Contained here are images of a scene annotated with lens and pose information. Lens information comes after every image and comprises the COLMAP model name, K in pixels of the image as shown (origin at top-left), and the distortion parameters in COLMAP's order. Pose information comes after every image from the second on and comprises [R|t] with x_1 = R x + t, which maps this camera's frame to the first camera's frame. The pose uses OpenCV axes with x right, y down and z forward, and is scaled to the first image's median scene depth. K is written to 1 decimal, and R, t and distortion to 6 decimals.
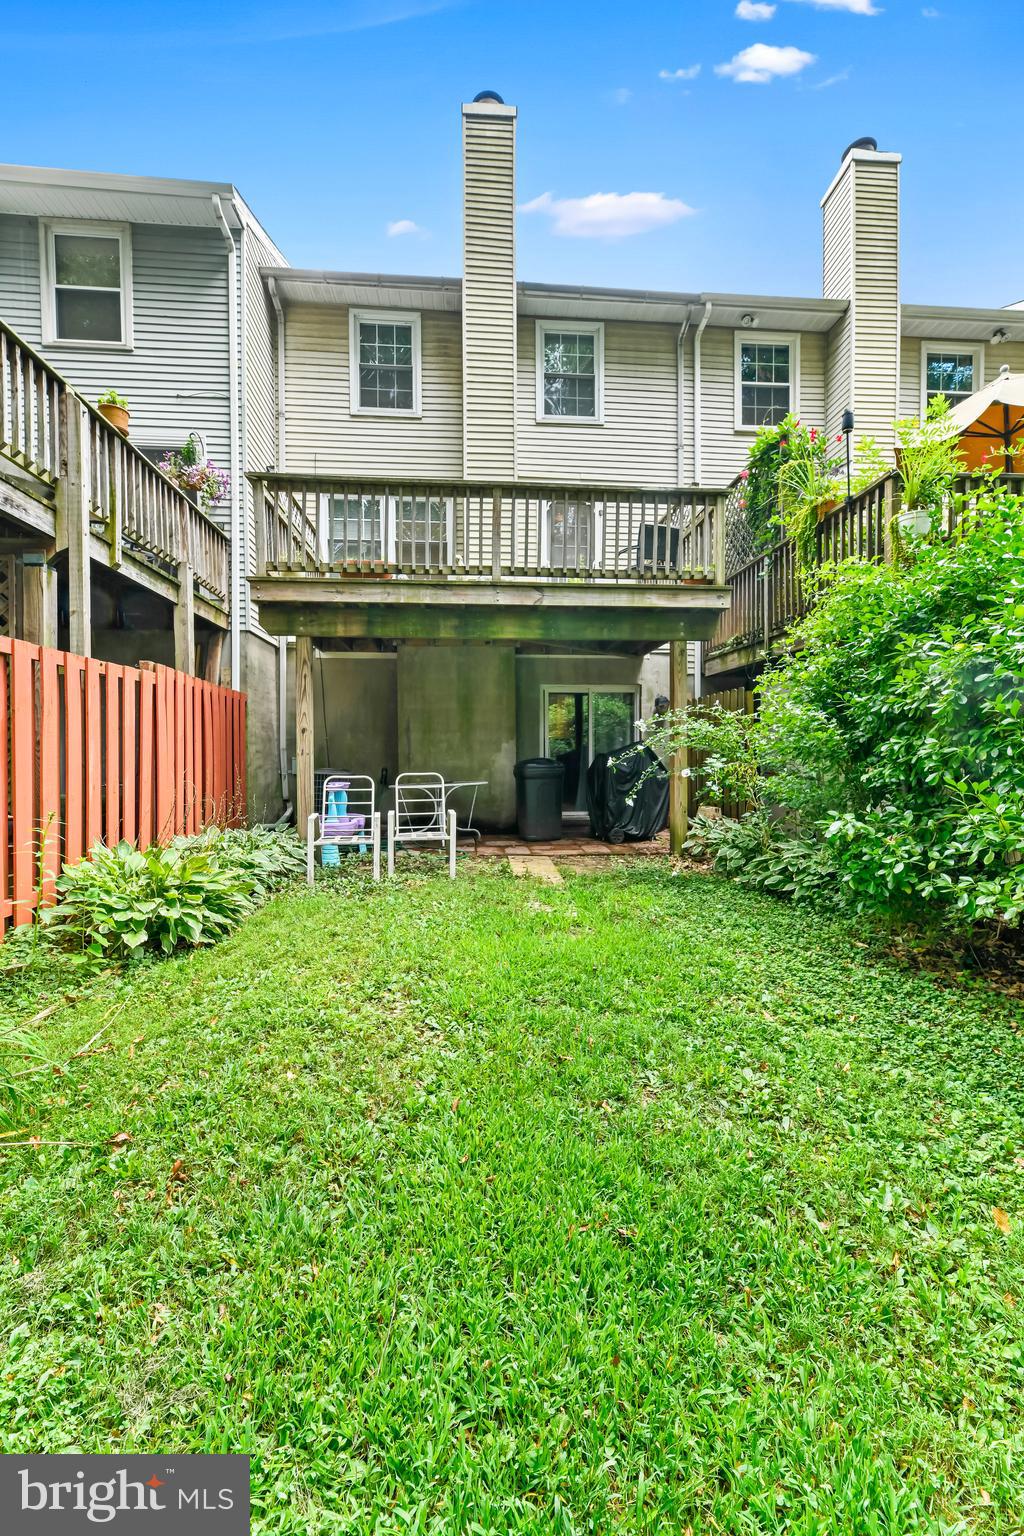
lens RADIAL K [[618.4, 0, 507.3], [0, 618.4, 750.2], [0, 0, 1]] dist [0.007954, -0.001014]
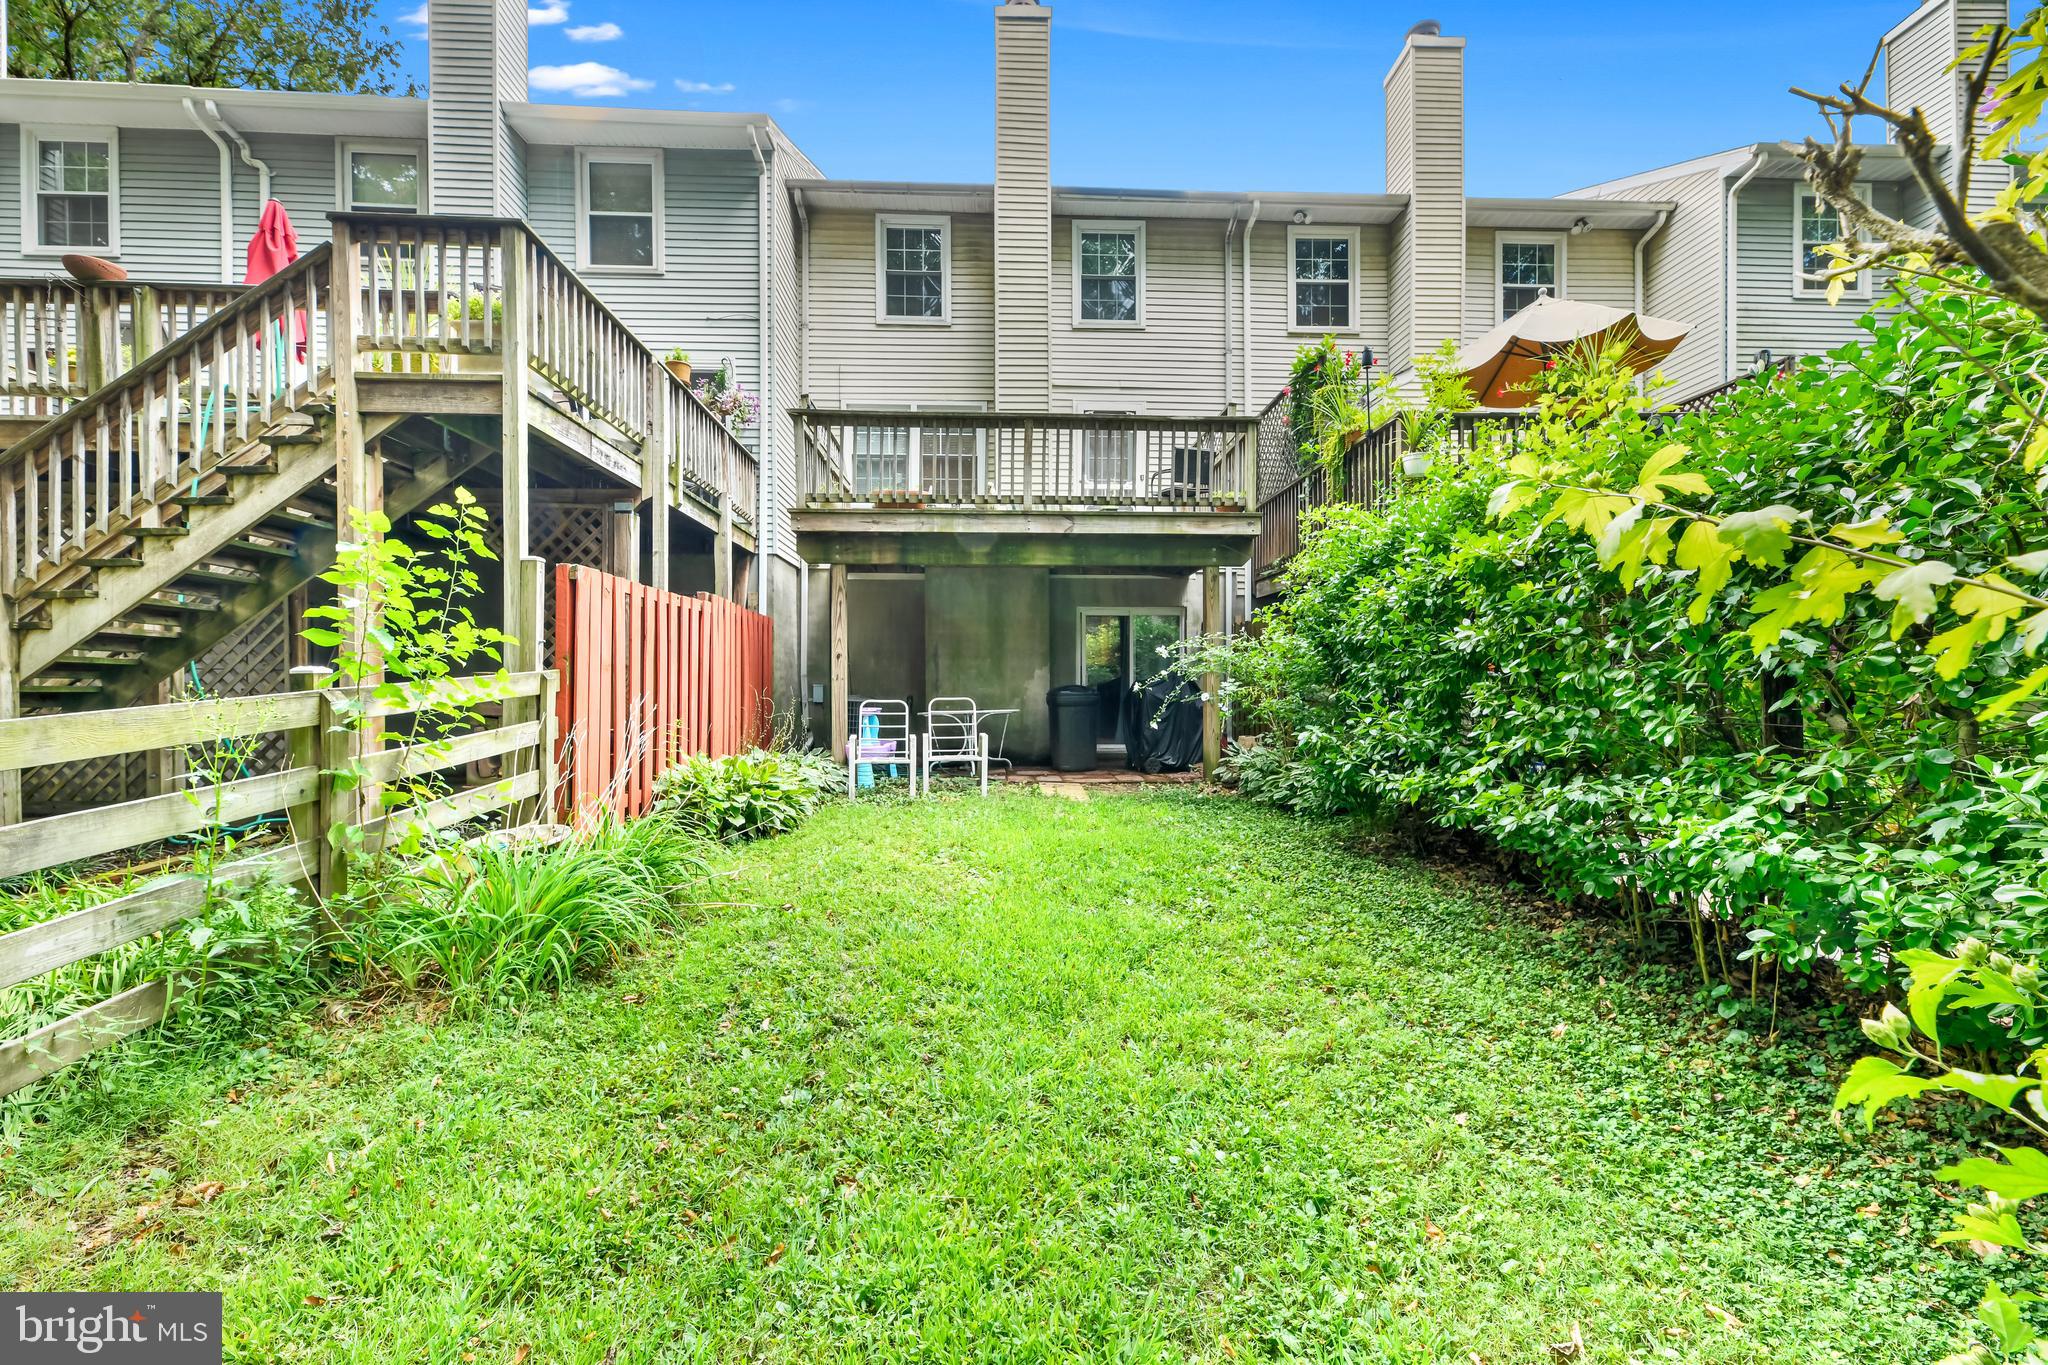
lens RADIAL K [[824.6, 0, 1029.0], [0, 824.6, 674.0], [0, 0, 1]] dist [0.007954, -0.001014]
pose [[0.999664, 0.002280, -0.025813, 0.018212], [-0.002548, 0.999943, -0.010349, 0.009929], [0.025788, 0.010411, 0.999613, -0.317460]]
